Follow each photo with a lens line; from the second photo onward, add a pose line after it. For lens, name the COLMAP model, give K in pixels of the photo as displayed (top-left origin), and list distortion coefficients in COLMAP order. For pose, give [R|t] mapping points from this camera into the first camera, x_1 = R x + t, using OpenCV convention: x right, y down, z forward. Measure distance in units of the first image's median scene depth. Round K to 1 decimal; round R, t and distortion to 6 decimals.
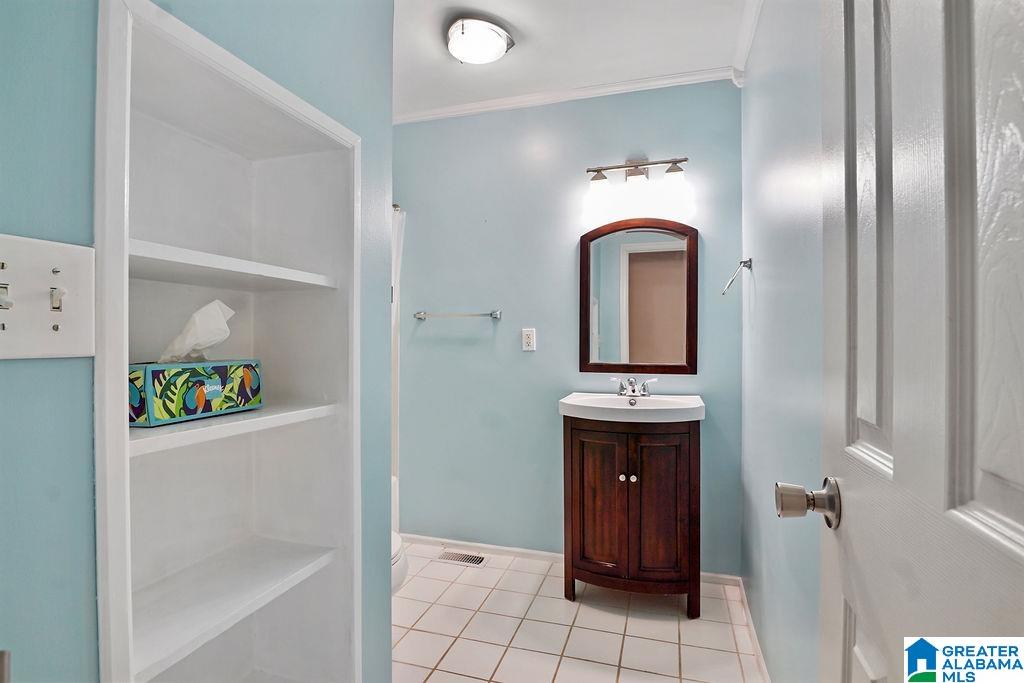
lens RADIAL K [[501.5, 0, 513.0], [0, 501.5, 344.3], [0, 0, 1]] dist [-0.021227, -0.003762]
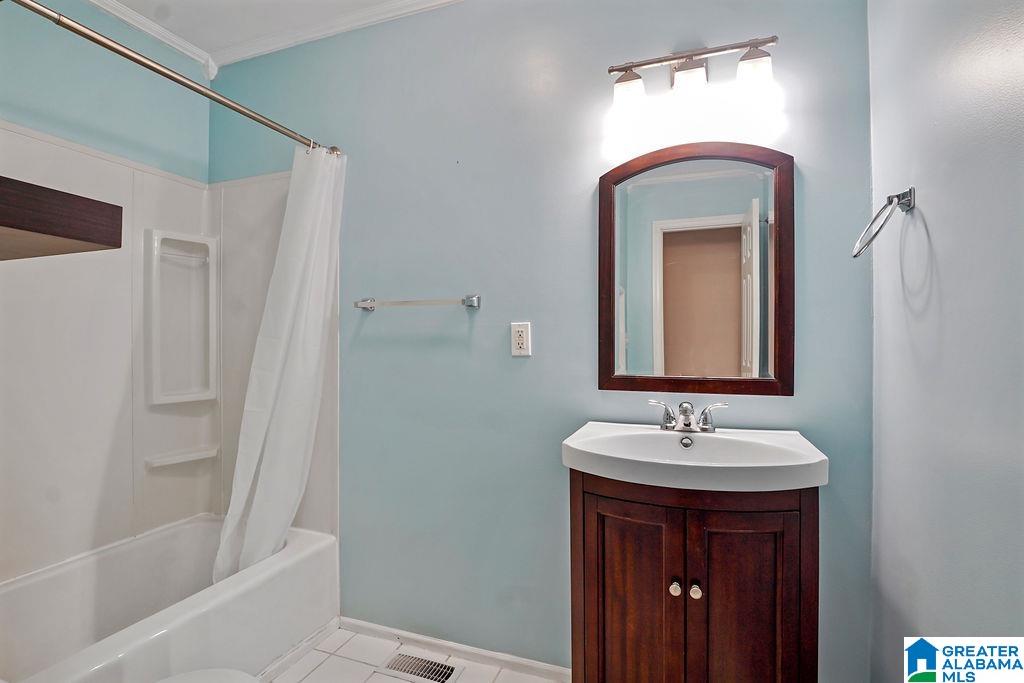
lens RADIAL K [[501.5, 0, 511.9], [0, 501.5, 340.0], [0, 0, 1]] dist [-0.021227, -0.003762]
pose [[0.998737, -0.002241, -0.050197, 0.058451], [0.001806, 0.999960, -0.008703, -0.002525], [0.050215, 0.008601, 0.998701, 0.381688]]
